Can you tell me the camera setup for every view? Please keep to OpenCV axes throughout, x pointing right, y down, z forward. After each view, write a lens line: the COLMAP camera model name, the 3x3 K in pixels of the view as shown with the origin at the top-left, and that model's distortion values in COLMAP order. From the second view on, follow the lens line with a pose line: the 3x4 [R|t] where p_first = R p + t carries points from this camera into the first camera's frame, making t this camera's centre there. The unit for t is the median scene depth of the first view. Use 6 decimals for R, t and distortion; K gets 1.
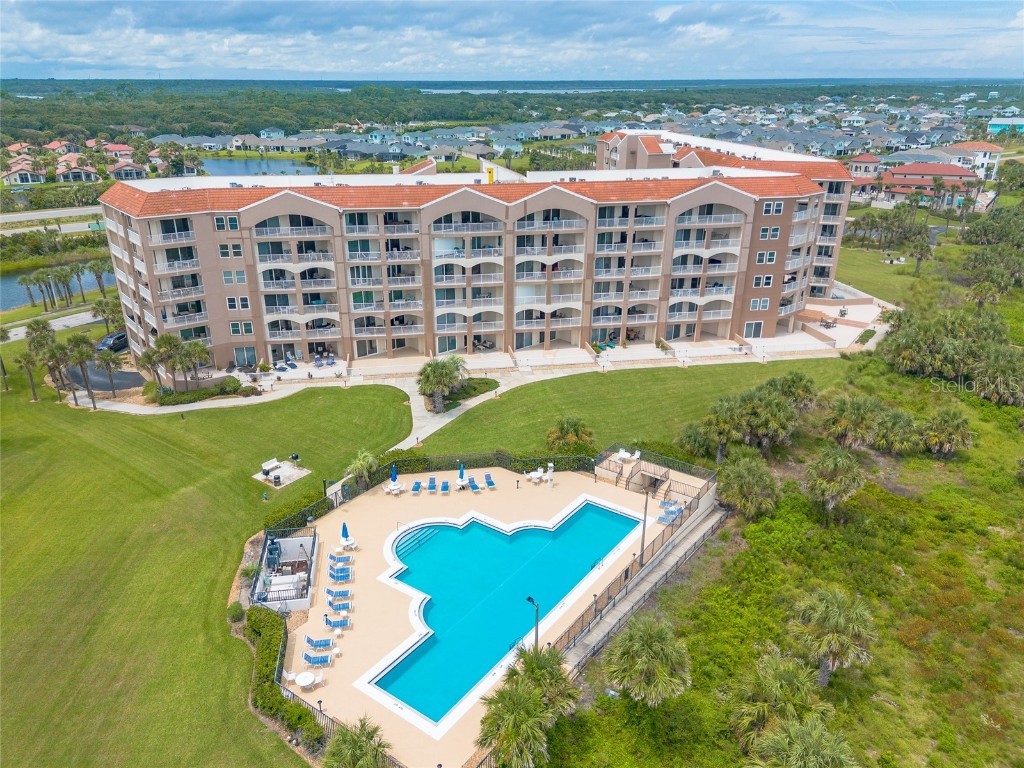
lens RADIAL K [[739.9, 0, 512.0], [0, 739.9, 384.0], [0, 0, 1]] dist [0.062023, -0.060033]
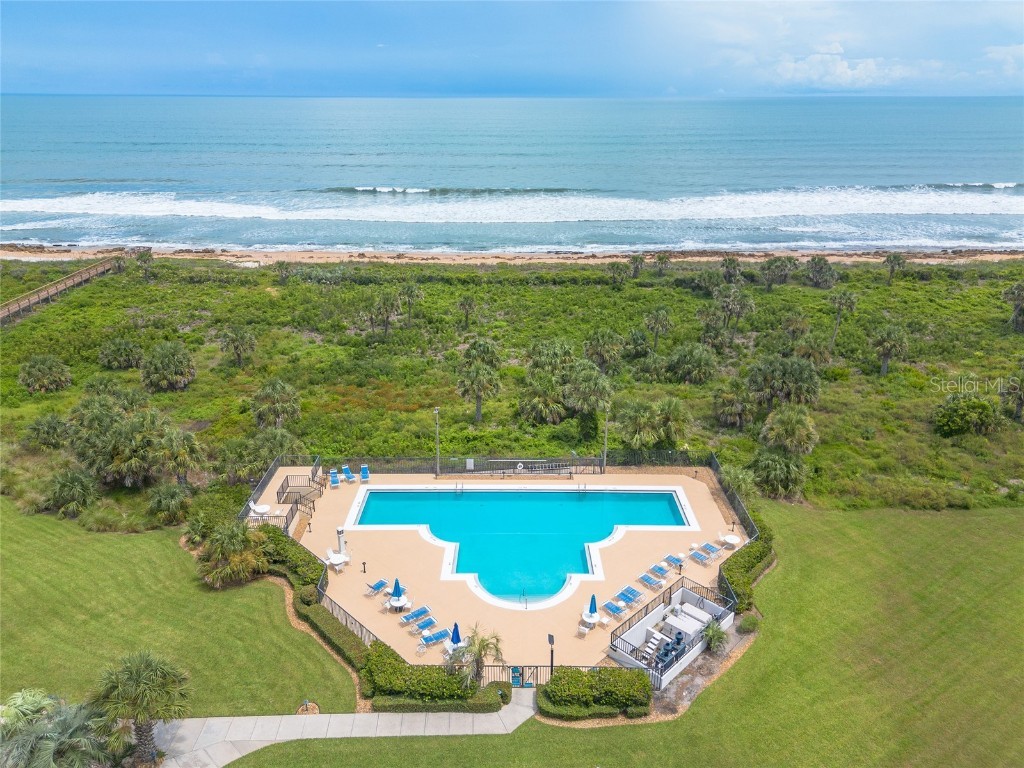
lens RADIAL K [[721.2, 0, 519.2], [0, 721.2, 382.2], [0, 0, 1]] dist [0.062694, -0.052724]
pose [[-0.594196, -0.296644, 0.747618, -0.452732], [0.314165, 0.770067, 0.555245, -0.294190], [-0.740427, 0.564800, -0.364376, 0.787183]]
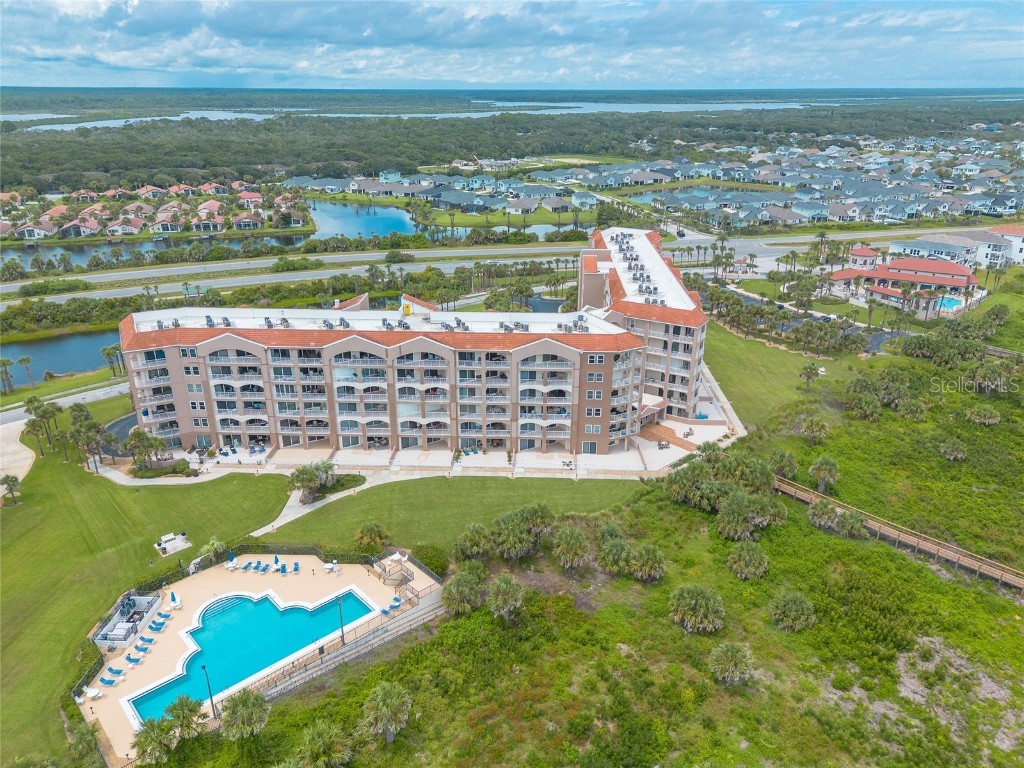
lens RADIAL K [[721.2, 0, 519.2], [0, 721.2, 382.2], [0, 0, 1]] dist [0.062694, -0.052724]
pose [[0.982463, 0.073705, -0.171274, 0.469216], [-0.074979, 0.997185, -0.000972, -0.199499], [0.170720, 0.013797, 0.985223, -0.259323]]
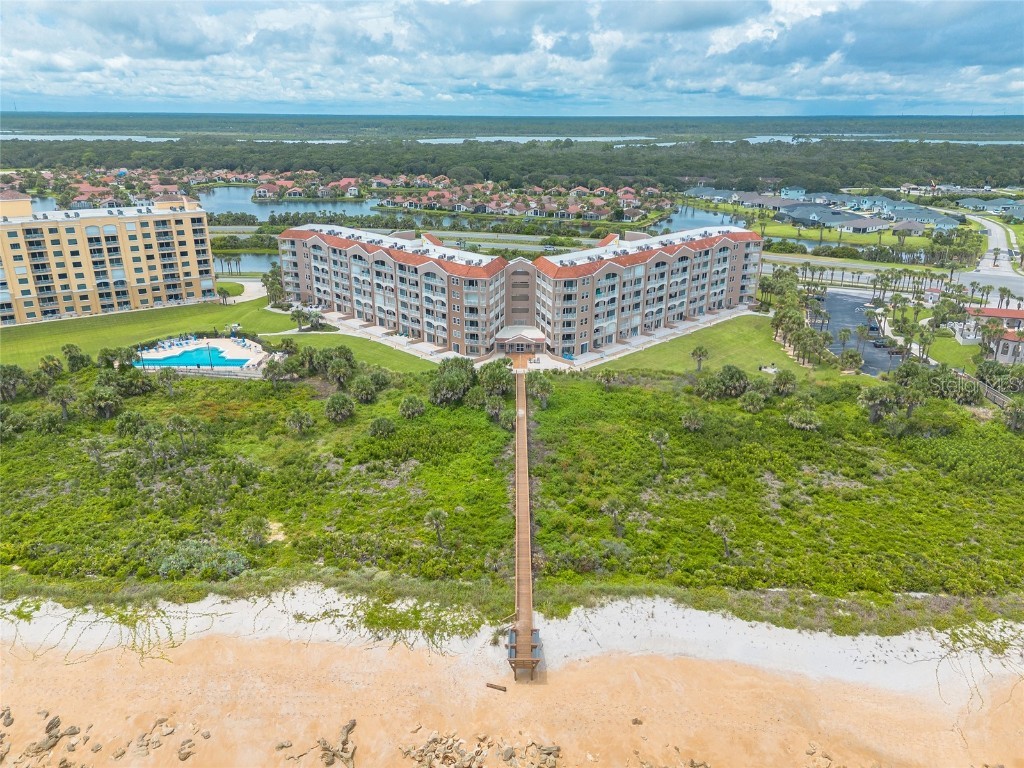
lens RADIAL K [[739.9, 0, 512.0], [0, 739.9, 384.0], [0, 0, 1]] dist [0.062023, -0.060033]
pose [[0.586606, 0.280565, -0.759722, 2.008924], [-0.313828, 0.943530, 0.106128, -0.250320], [0.746596, 0.176166, 0.641529, -0.007222]]
